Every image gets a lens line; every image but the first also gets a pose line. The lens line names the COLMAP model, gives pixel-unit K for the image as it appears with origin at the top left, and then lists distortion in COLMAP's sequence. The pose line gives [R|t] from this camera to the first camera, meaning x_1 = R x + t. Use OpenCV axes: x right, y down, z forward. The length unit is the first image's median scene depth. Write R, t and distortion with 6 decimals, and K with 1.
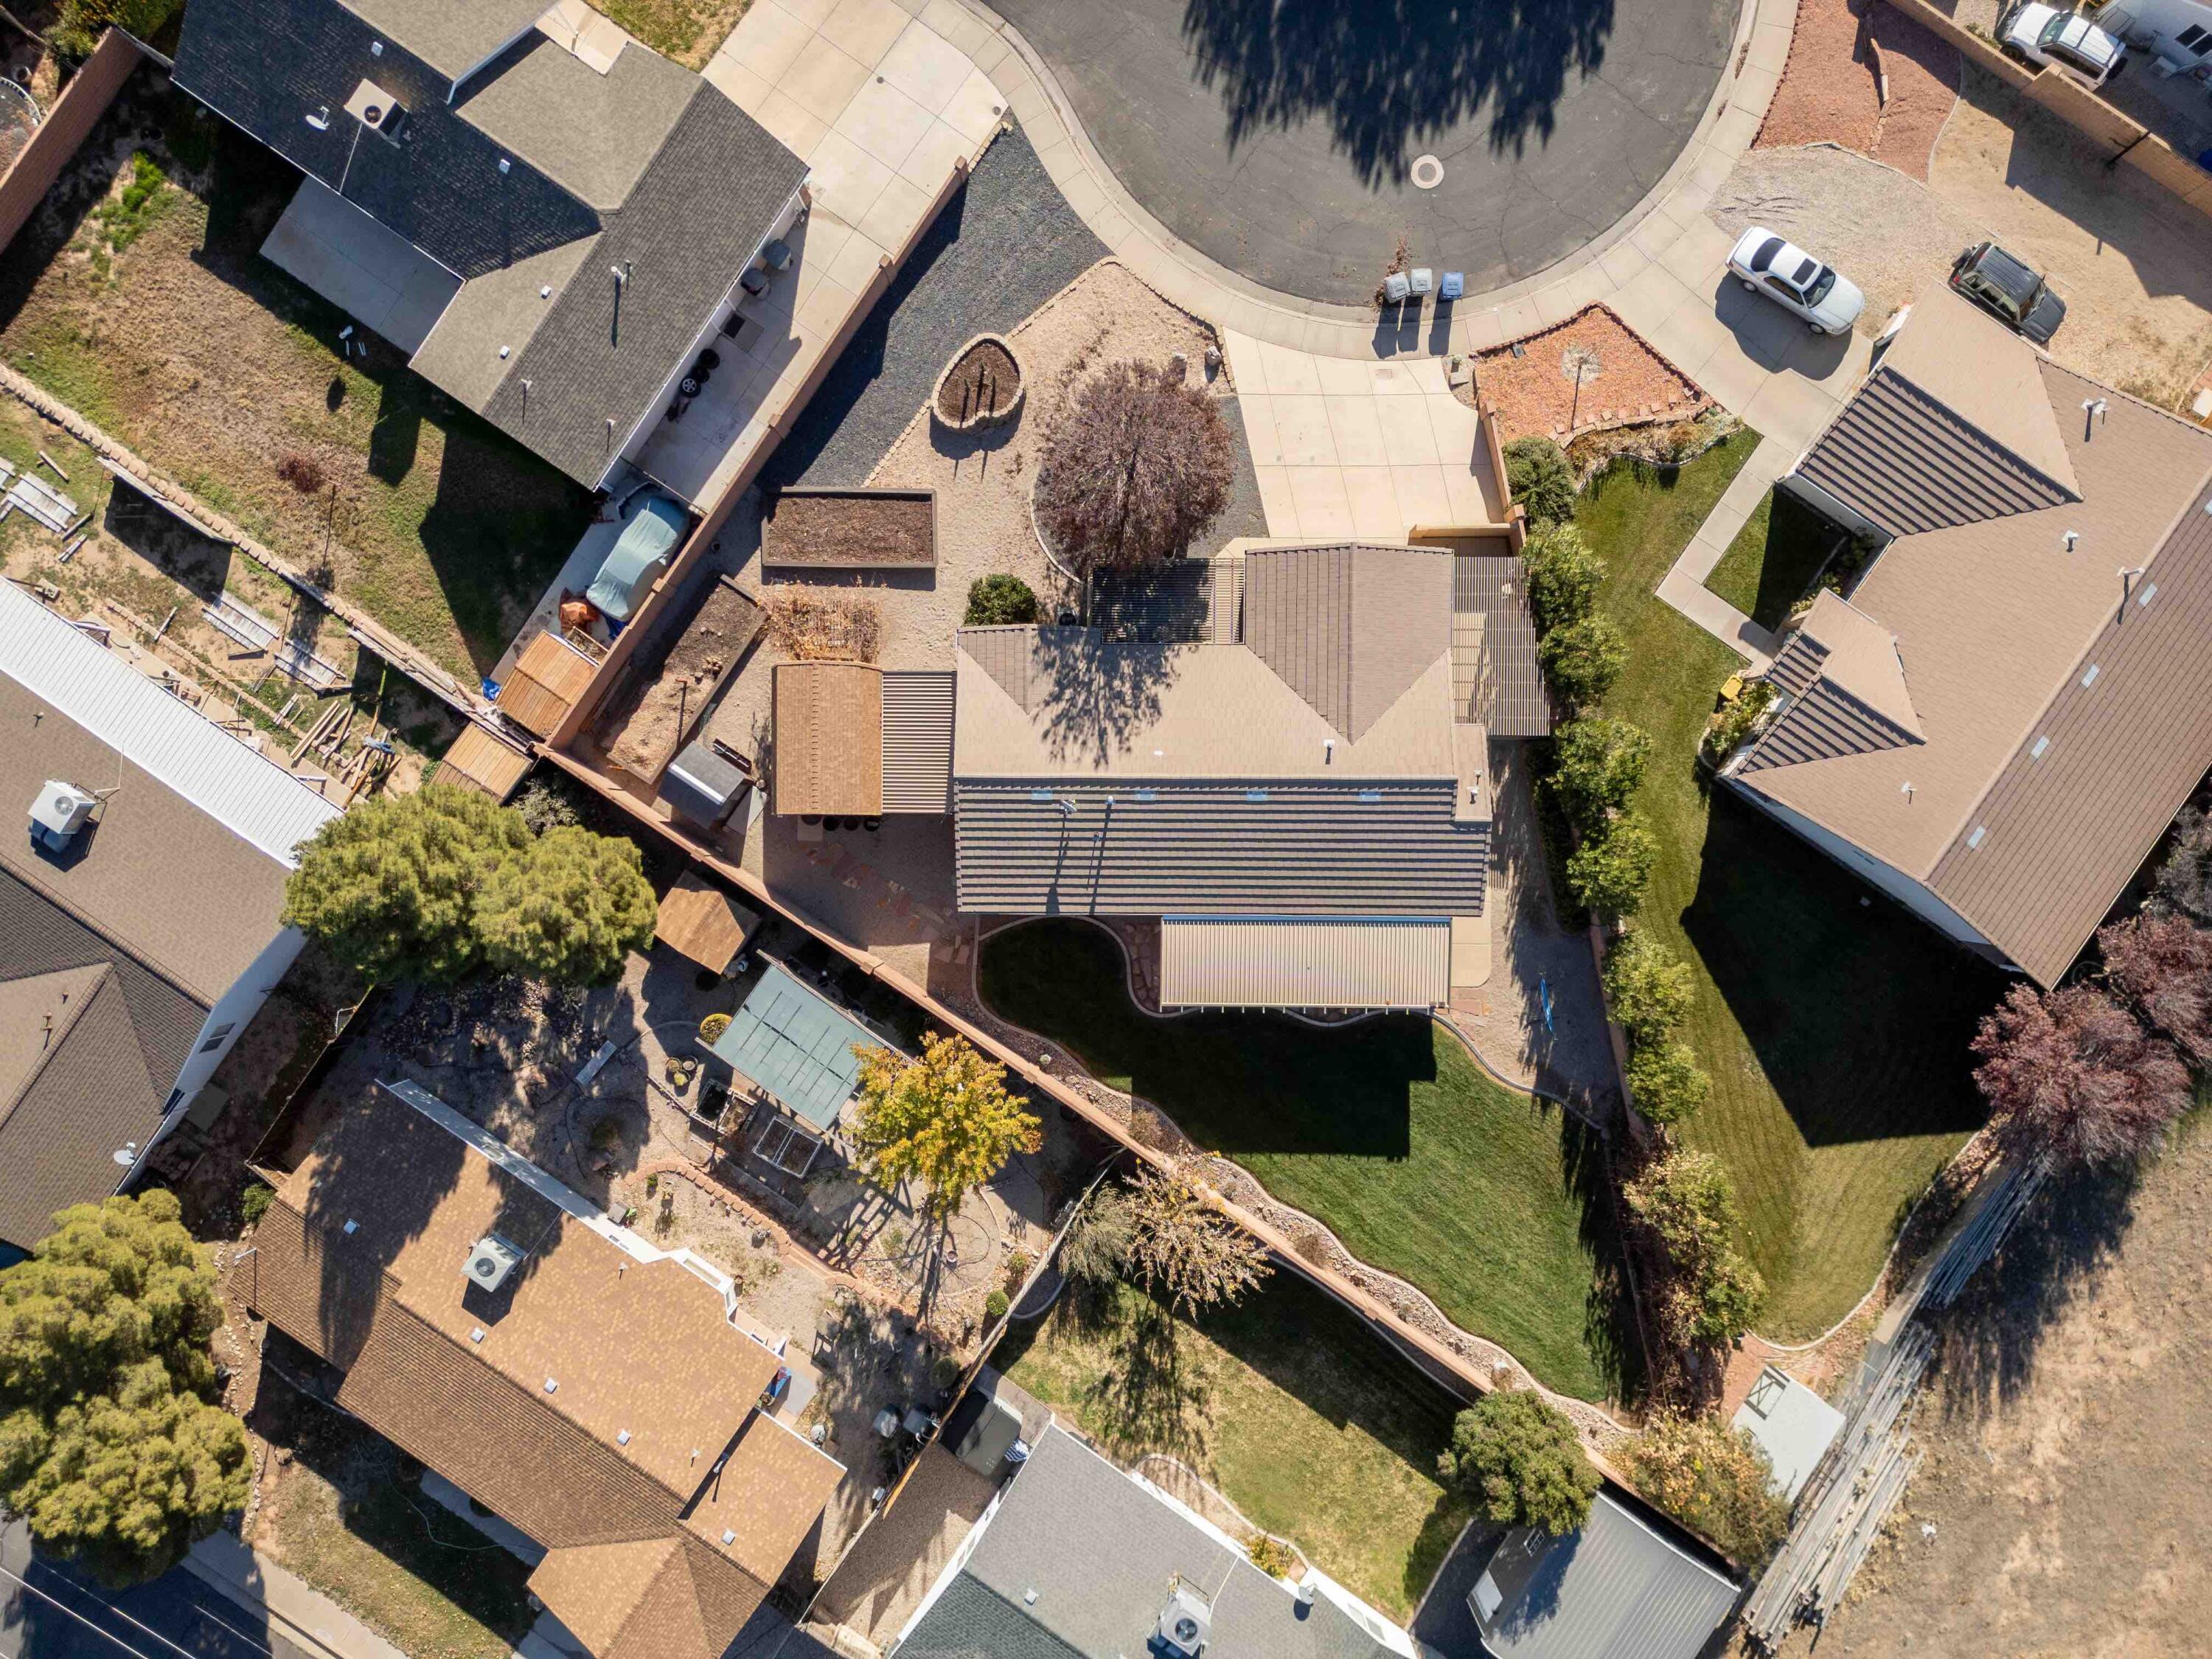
lens RADIAL K [[1525.6, 0, 1106.0], [0, 1525.6, 829.5], [0, 0, 1]] dist [0.070096, -0.069867]
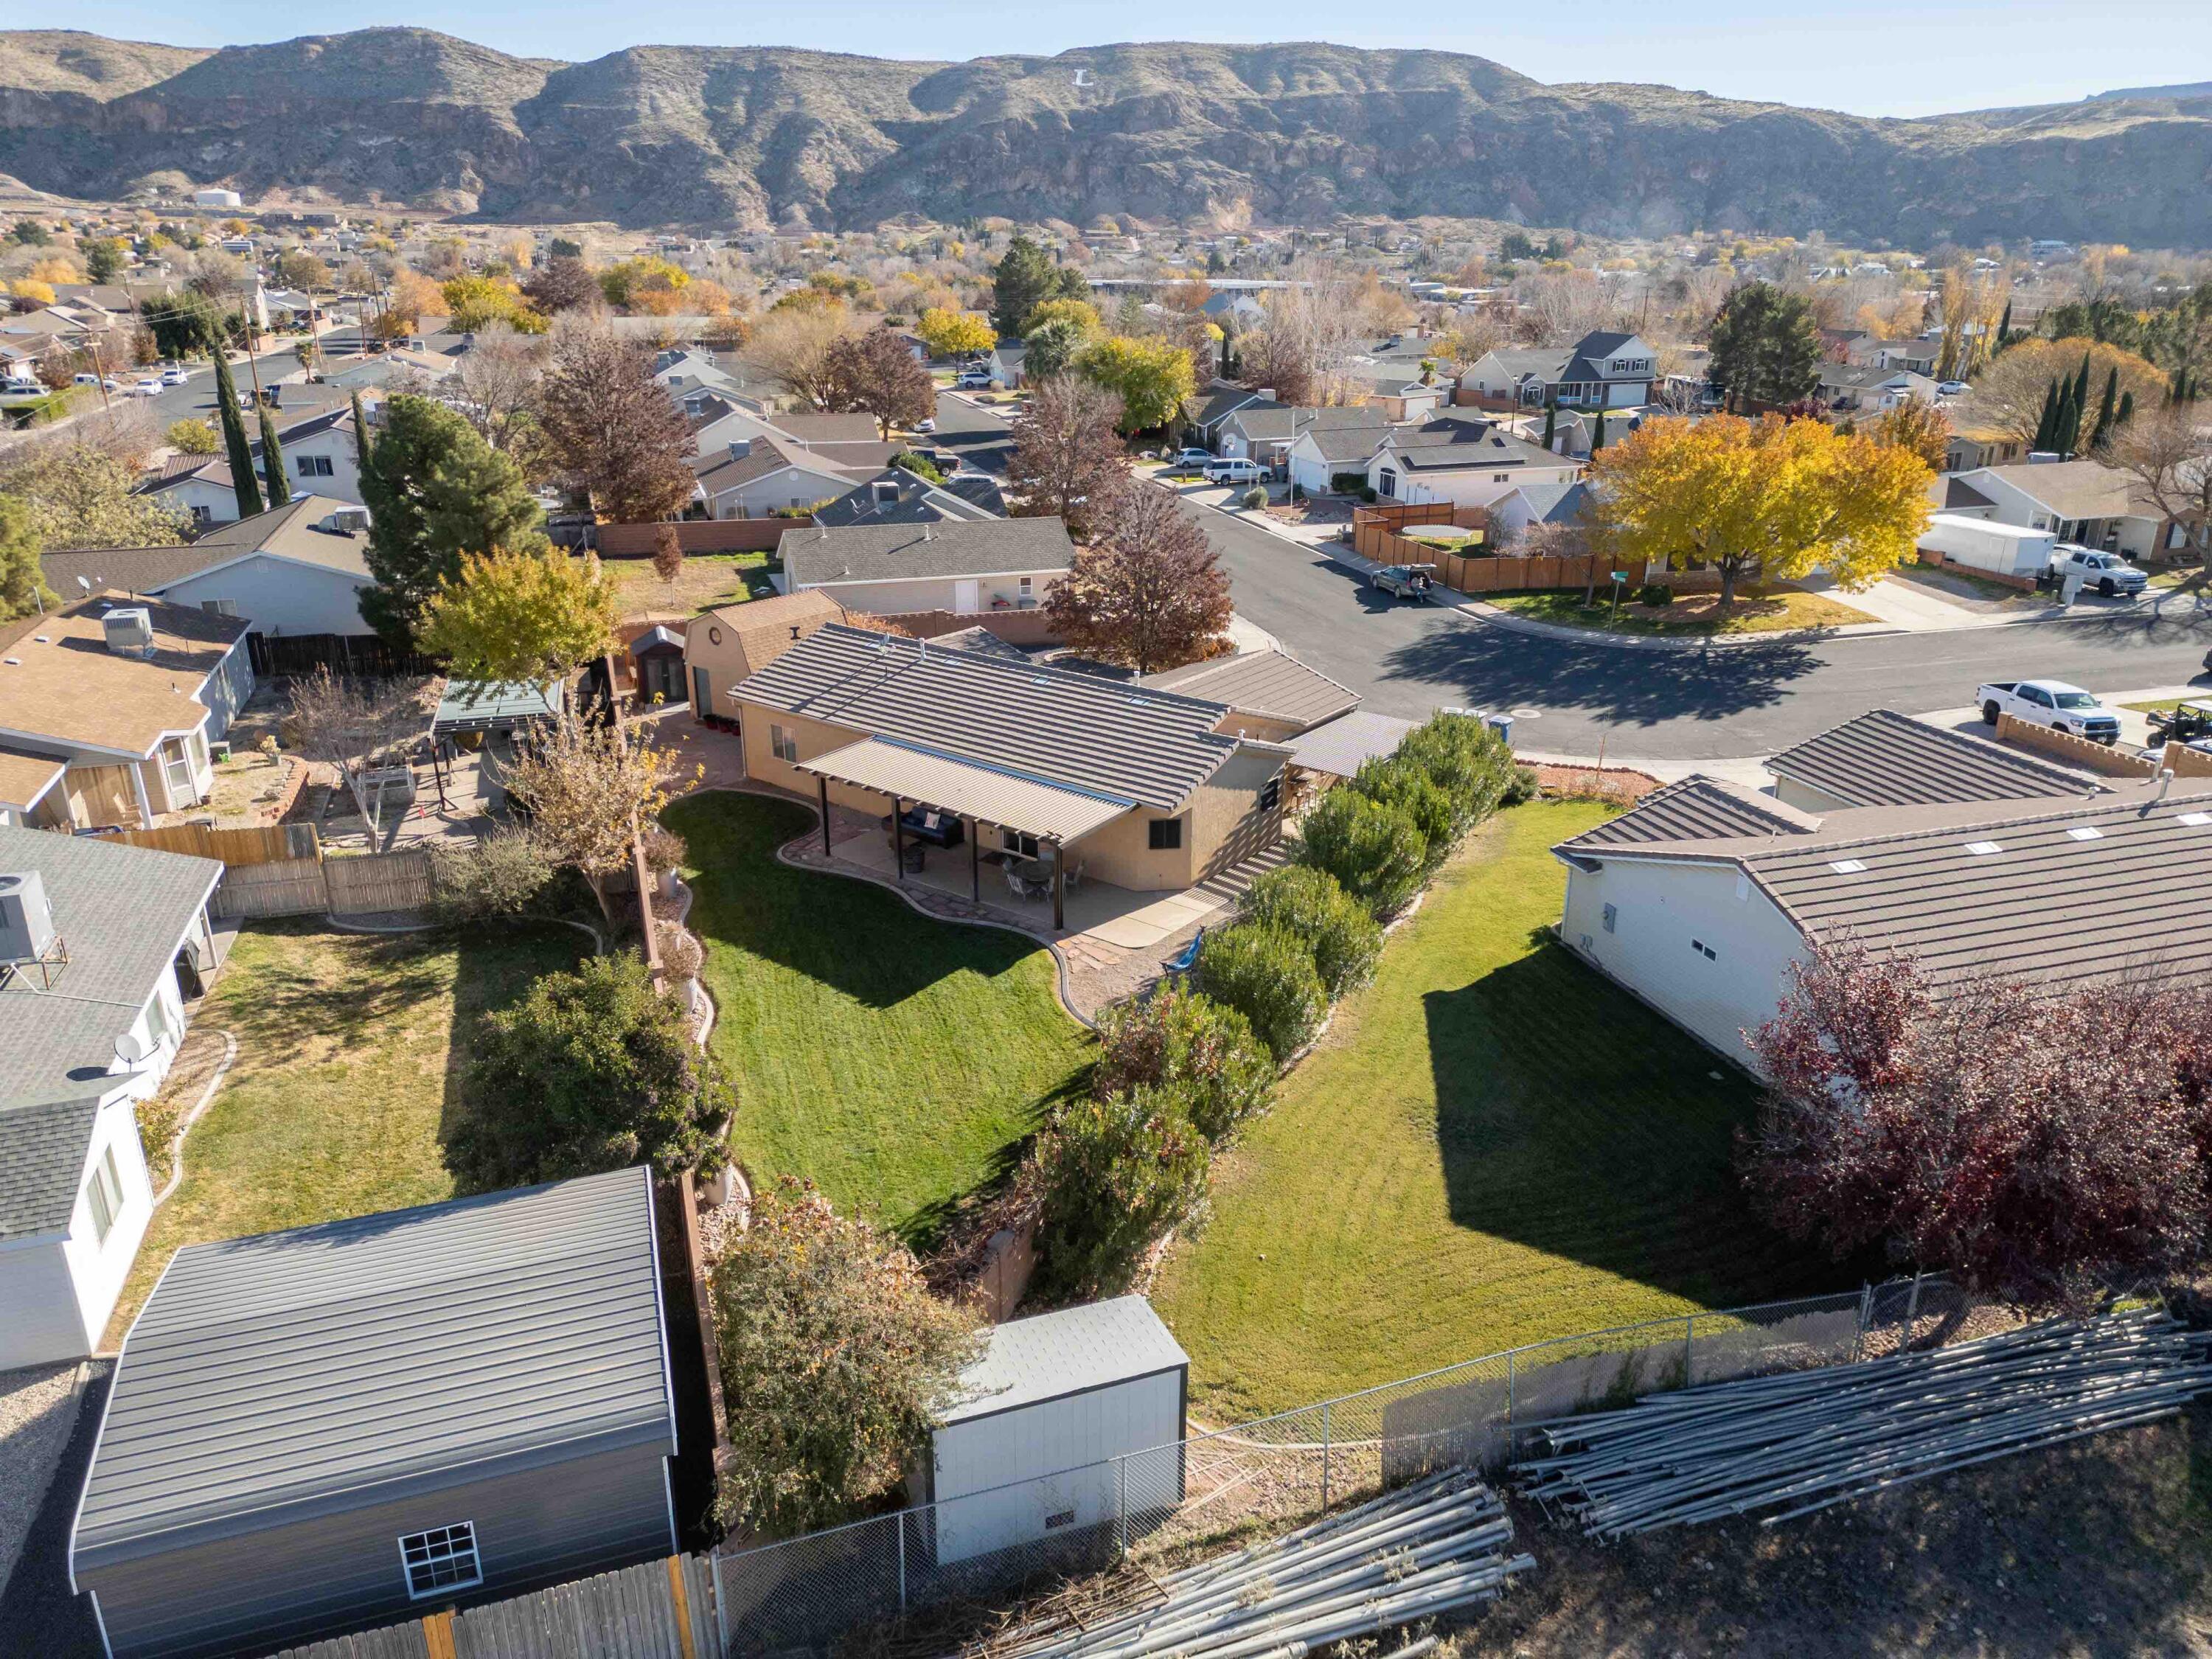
lens RADIAL K [[1525.6, 0, 1106.0], [0, 1525.6, 829.5], [0, 0, 1]] dist [0.070096, -0.069867]
pose [[0.794871, 0.211034, -0.568898, 0.632854], [-0.606729, 0.288405, -0.740745, 0.620781], [0.007750, 0.933963, 0.357285, 0.700427]]
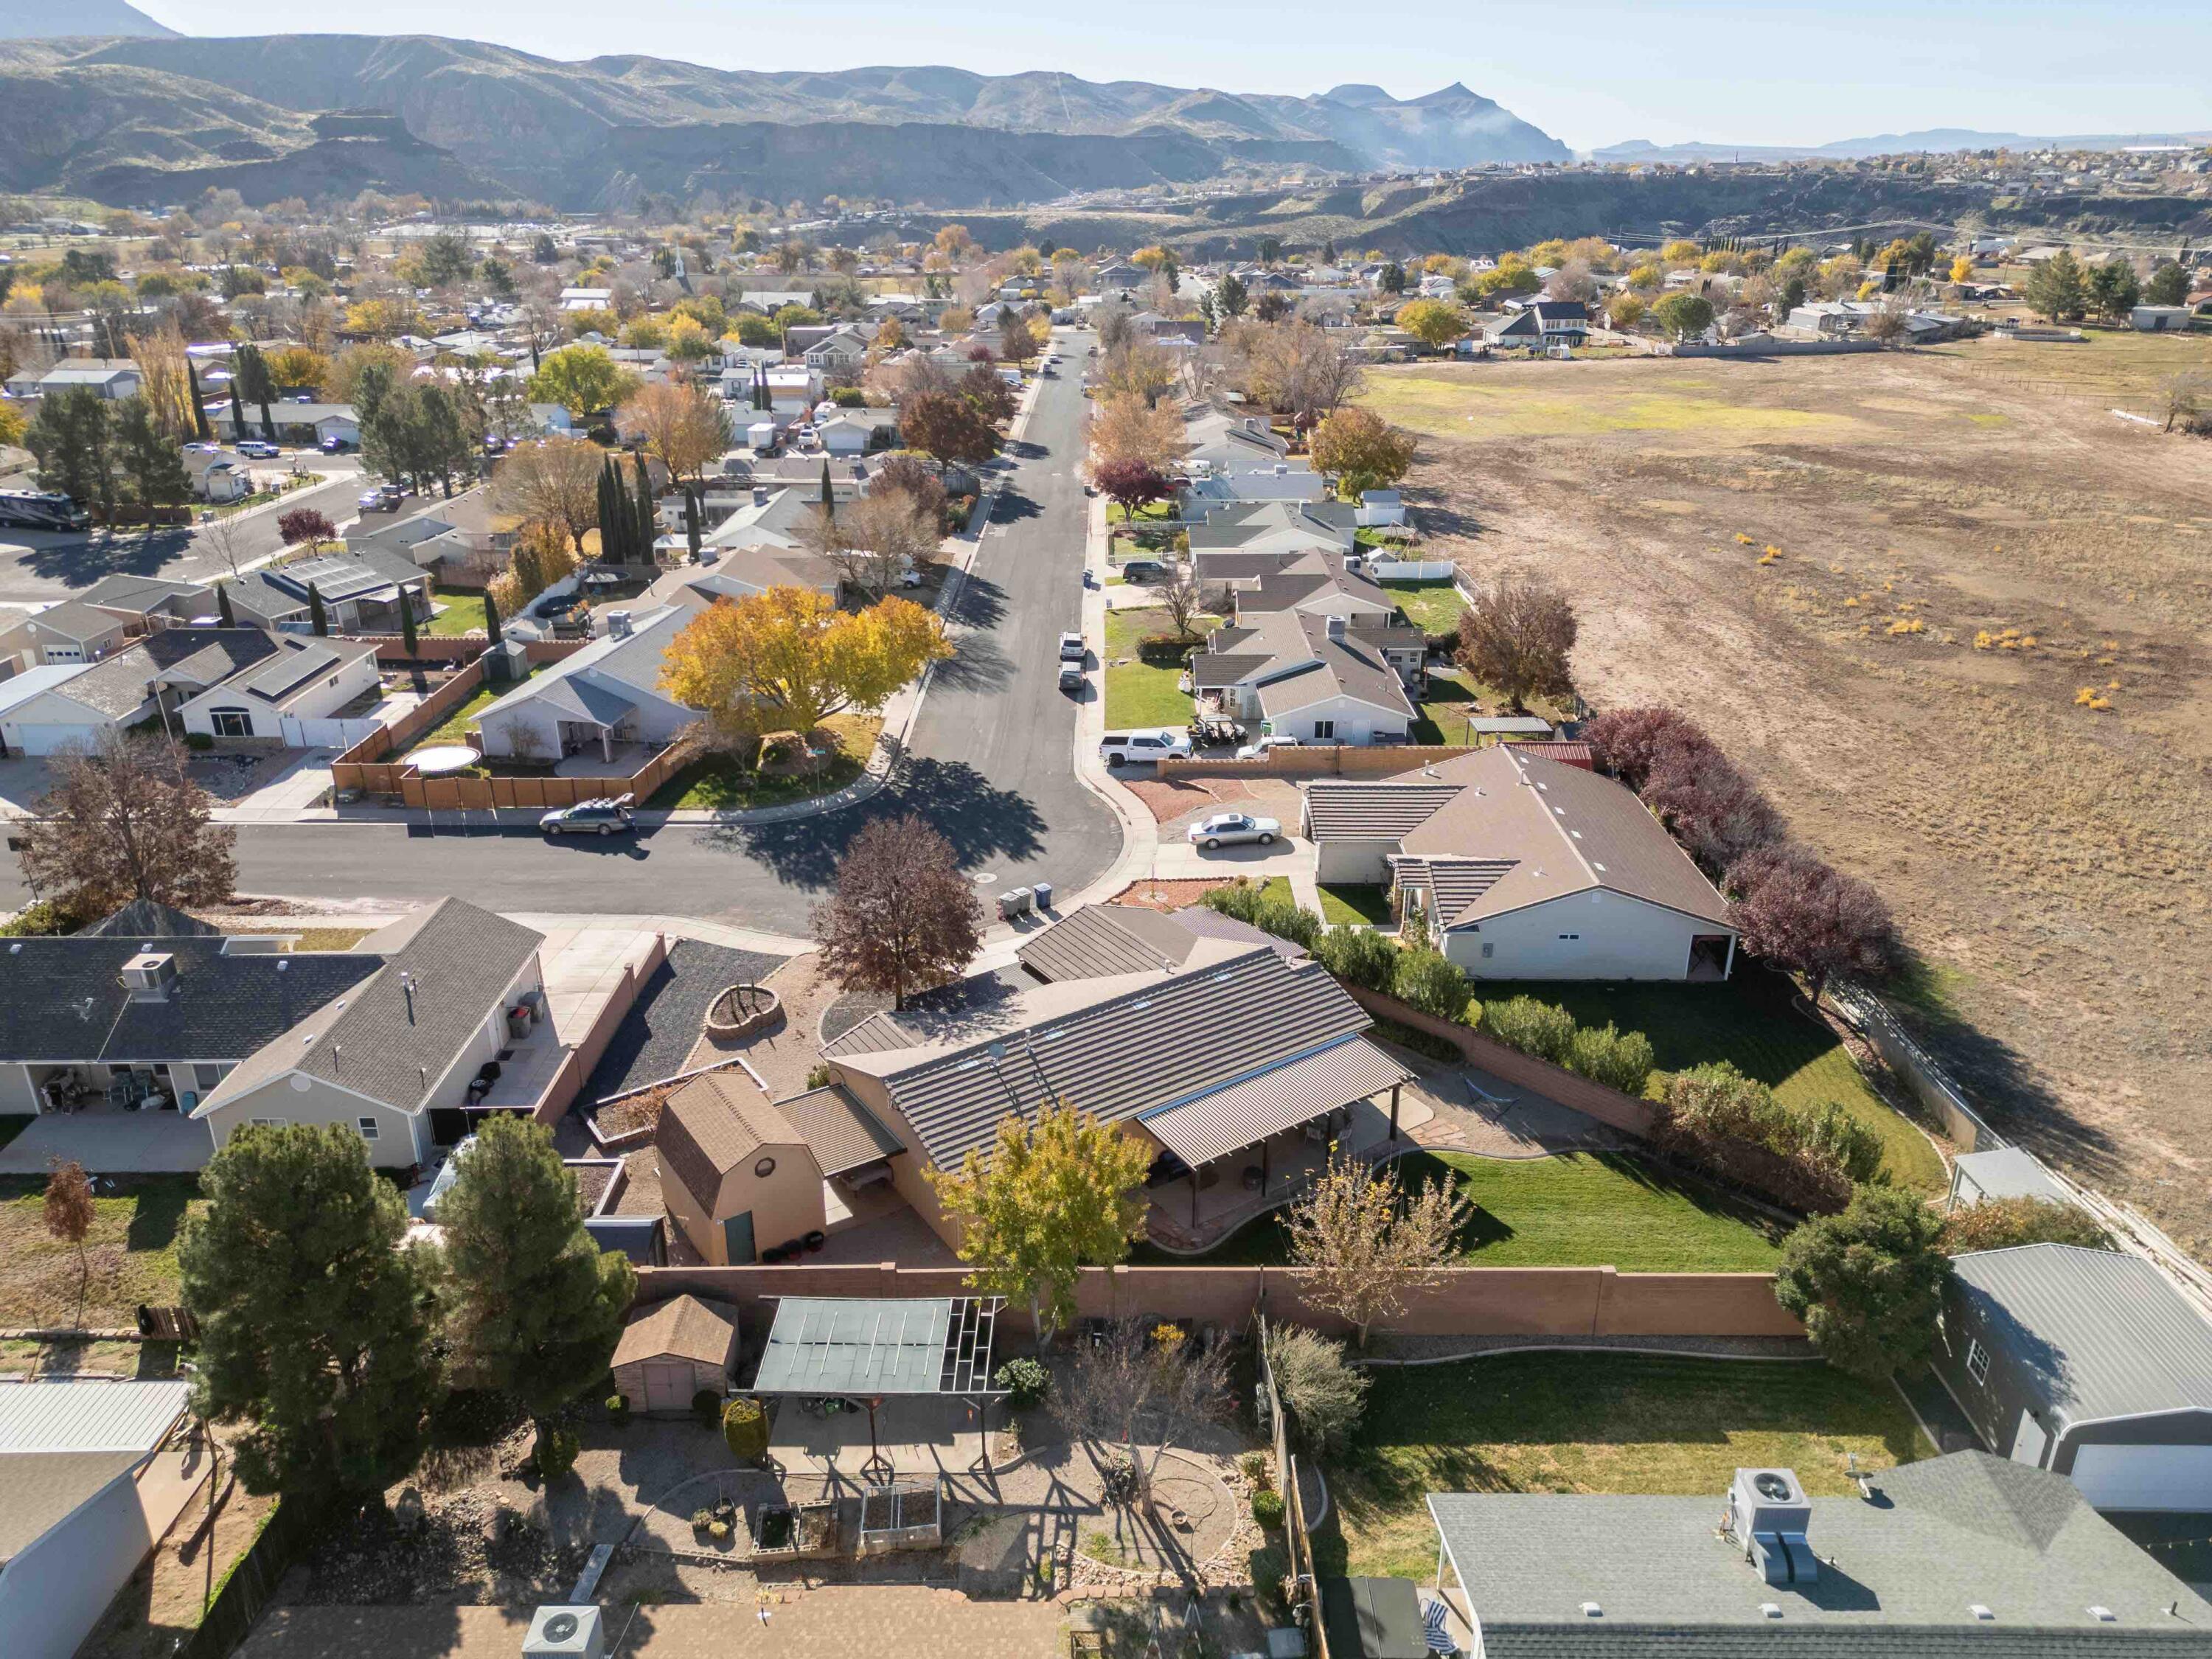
lens RADIAL K [[1525.6, 0, 1106.0], [0, 1525.6, 829.5], [0, 0, 1]] dist [0.070096, -0.069867]
pose [[0.822717, -0.221888, 0.523357, -0.430074], [0.568445, 0.325185, -0.755728, 0.692902], [-0.002501, 0.919250, 0.393666, 0.424532]]
